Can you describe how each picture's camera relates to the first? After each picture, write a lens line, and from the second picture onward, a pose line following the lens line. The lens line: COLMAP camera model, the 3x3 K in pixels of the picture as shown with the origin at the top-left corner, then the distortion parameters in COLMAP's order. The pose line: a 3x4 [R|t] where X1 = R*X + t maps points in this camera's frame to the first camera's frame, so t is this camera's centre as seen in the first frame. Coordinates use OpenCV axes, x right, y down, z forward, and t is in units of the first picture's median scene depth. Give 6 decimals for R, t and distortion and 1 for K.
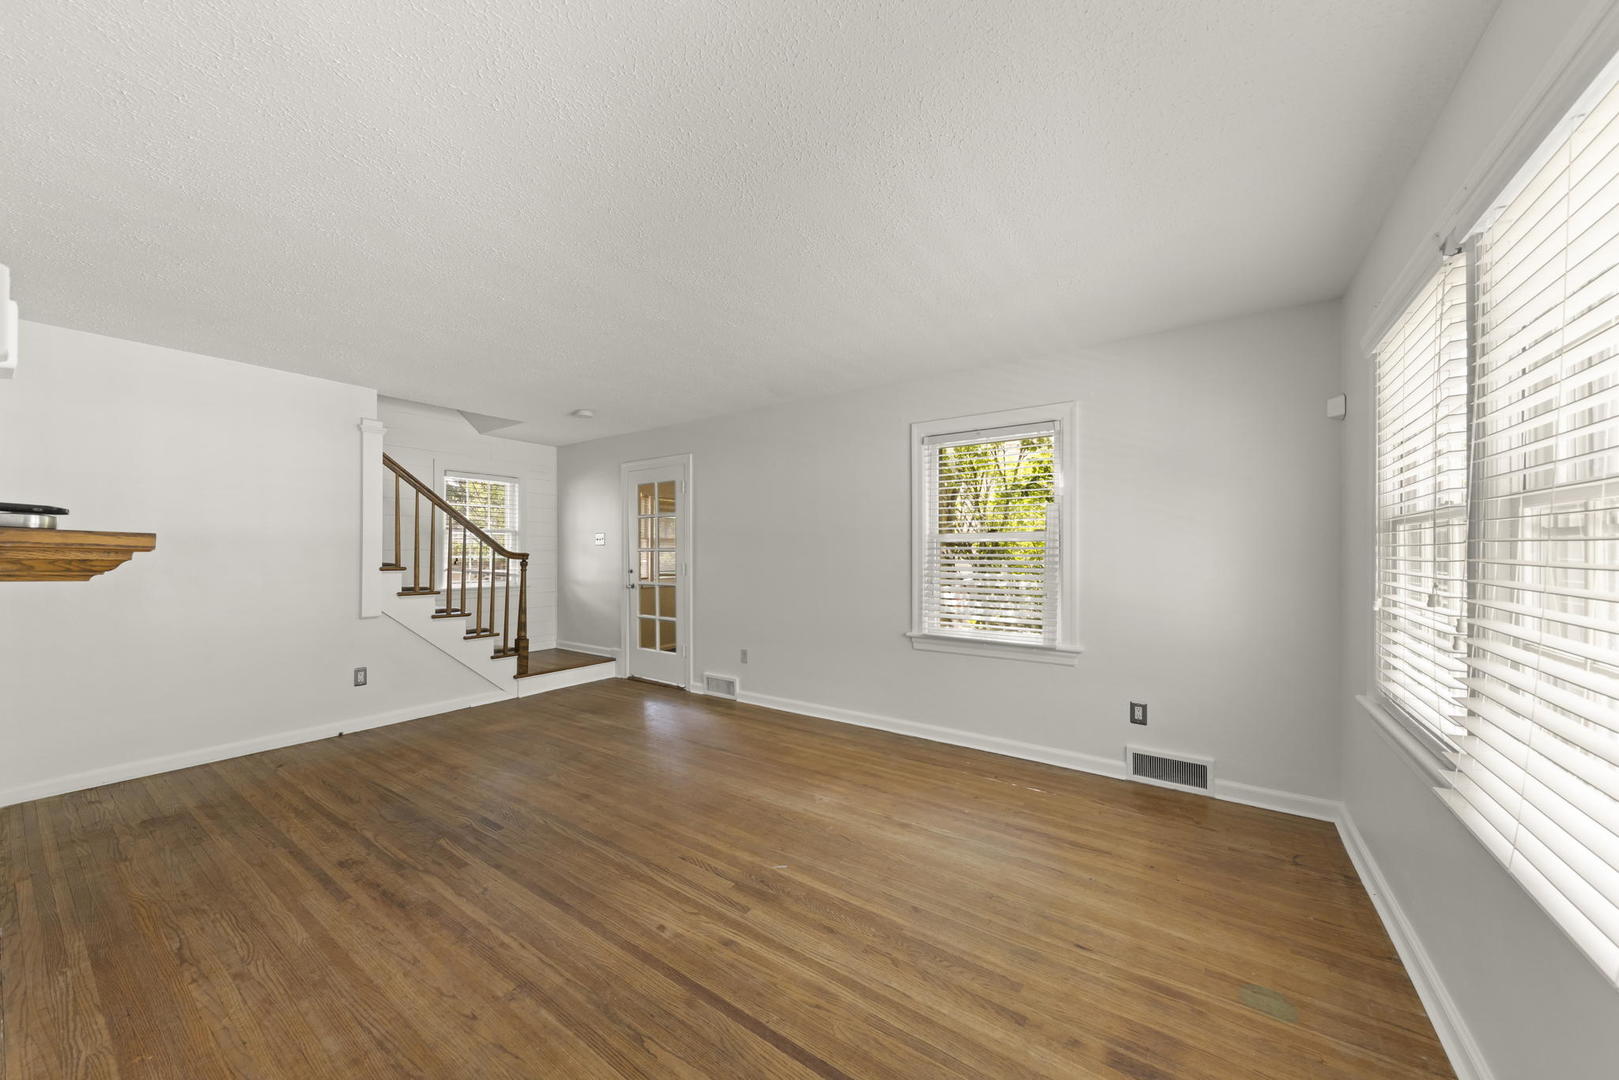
lens RADIAL K [[567.6, 0, 802.8], [0, 567.6, 546.2], [0, 0, 1]] dist [0.000371, -0.000019]
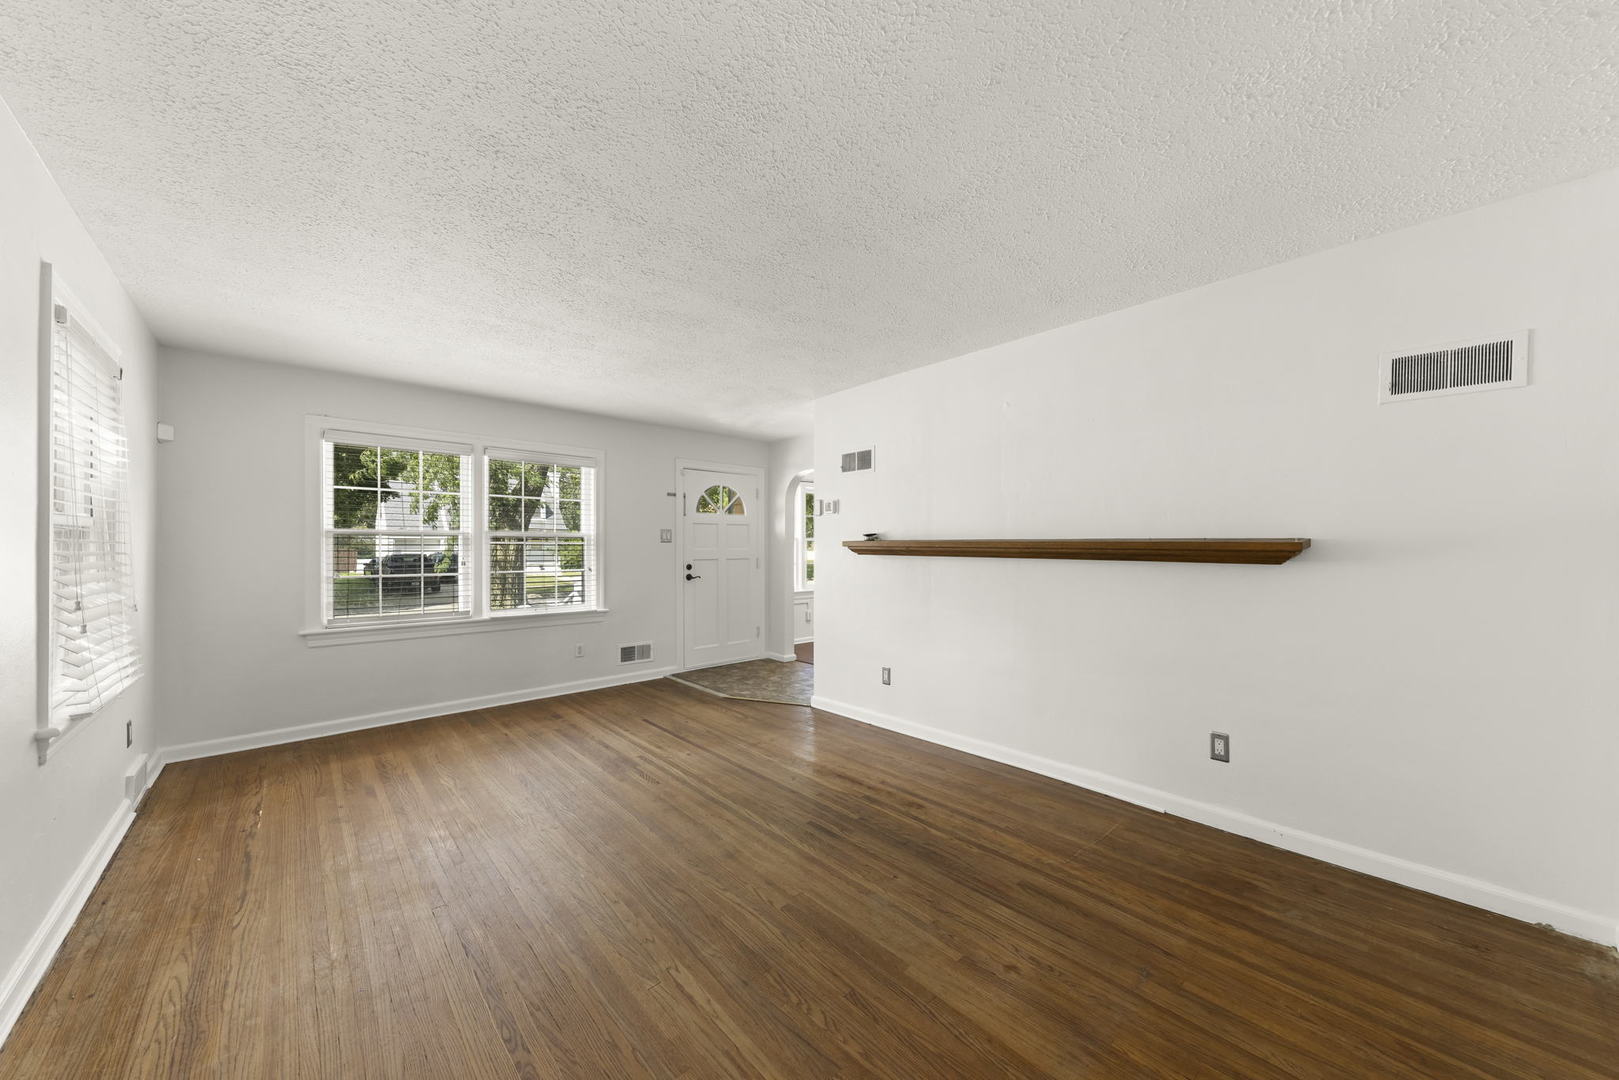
lens RADIAL K [[567.6, 0, 802.8], [0, 567.6, 546.2], [0, 0, 1]] dist [0.000371, -0.000019]
pose [[-0.974687, 0.000705, 0.223573, -0.867526], [-0.001319, 0.999960, -0.008901, 0.018213], [-0.223570, -0.008971, -0.974647, 2.310406]]
